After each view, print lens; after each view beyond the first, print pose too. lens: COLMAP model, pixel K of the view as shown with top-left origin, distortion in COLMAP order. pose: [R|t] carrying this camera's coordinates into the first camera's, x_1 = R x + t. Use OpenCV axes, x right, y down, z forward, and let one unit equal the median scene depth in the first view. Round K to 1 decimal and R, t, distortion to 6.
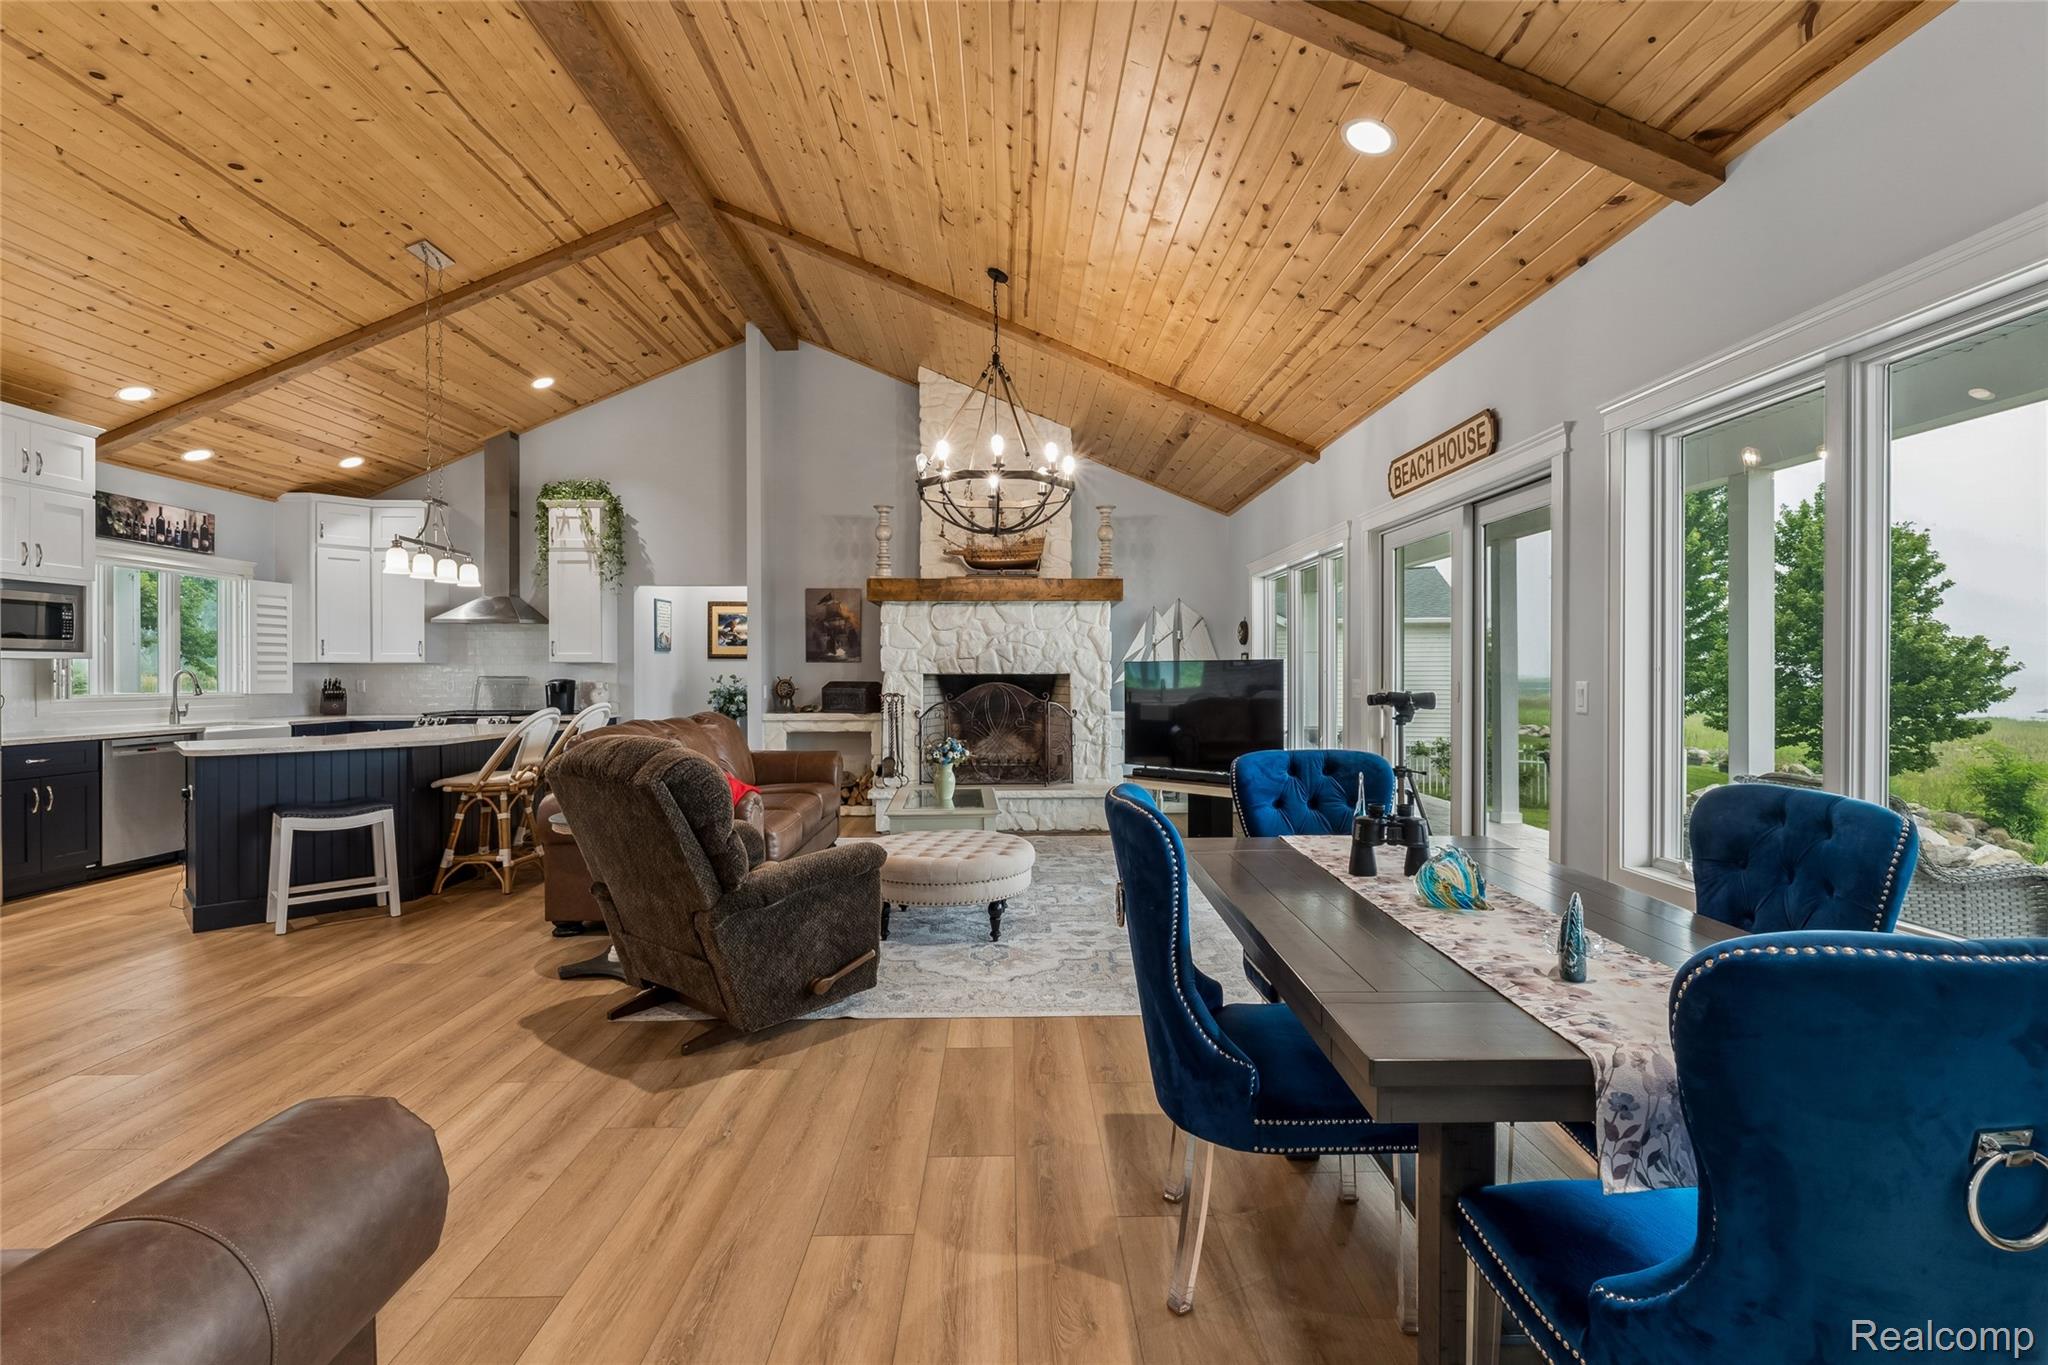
lens RADIAL K [[930.2, 0, 1023.6], [0, 930.2, 675.7], [0, 0, 1]] dist [-0.004775, 0.002242]
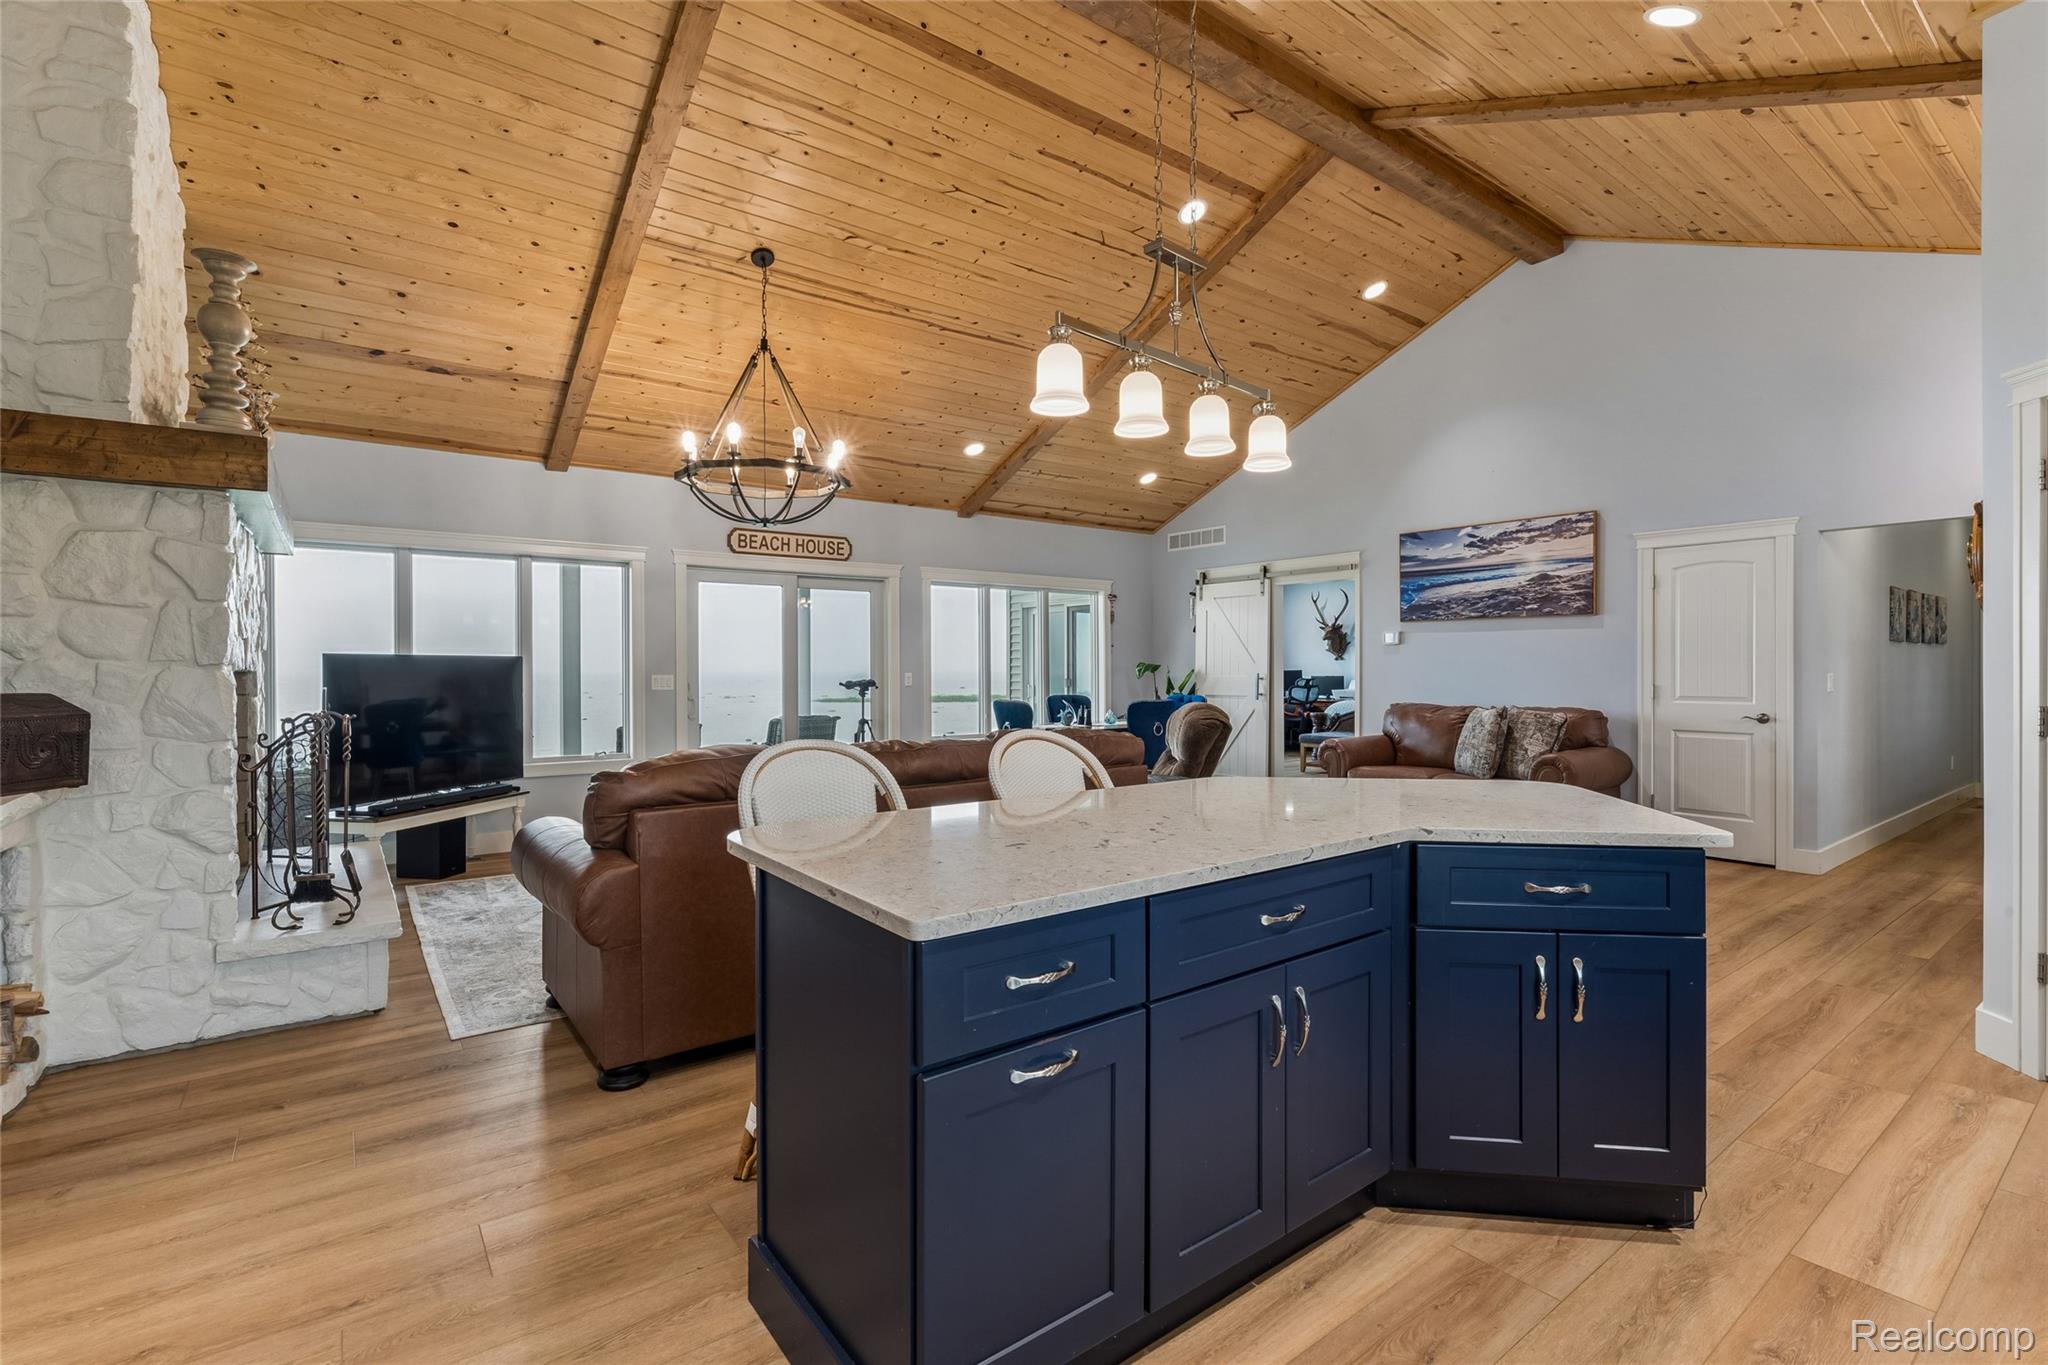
lens RADIAL K [[930.2, 0, 1033.1], [0, 930.2, 663.2], [0, 0, 1]] dist [-0.004775, 0.002242]
pose [[-0.595617, 0.010417, 0.803201, -0.683132], [0.006741, 0.999946, -0.007969, 0.000205], [-0.803240, 0.000668, -0.595655, 0.953977]]
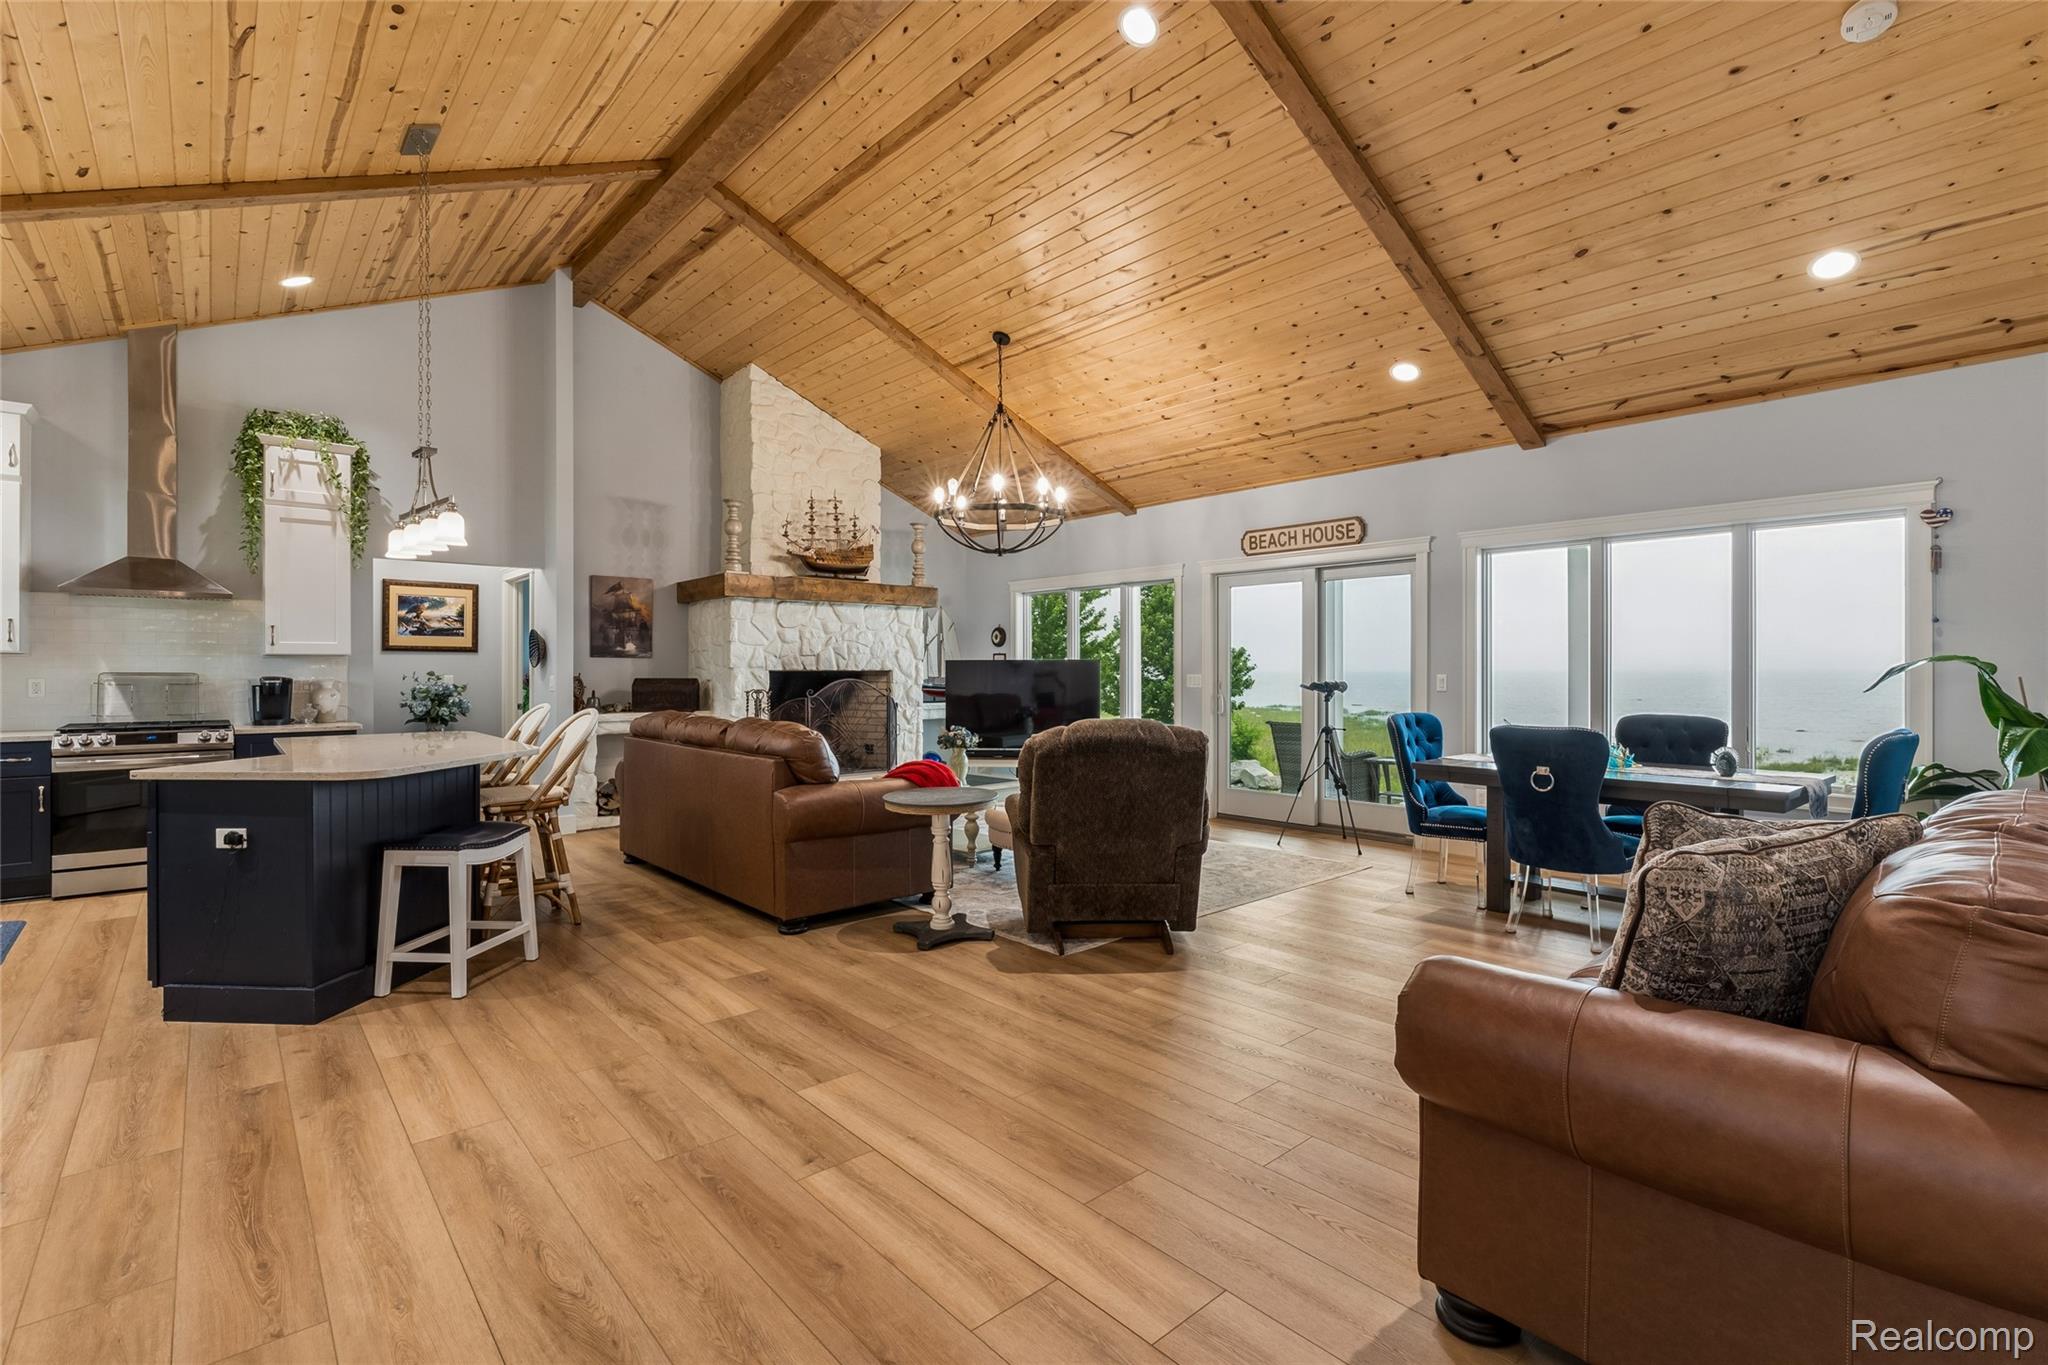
lens RADIAL K [[930.2, 0, 1025.6], [0, 930.2, 667.8], [0, 0, 1]] dist [-0.004775, 0.002242]
pose [[0.760119, 0.002907, 0.649777, -0.555231], [0.000337, 0.999988, -0.004869, 0.000417], [-0.649784, 0.003920, 0.760109, 0.046812]]
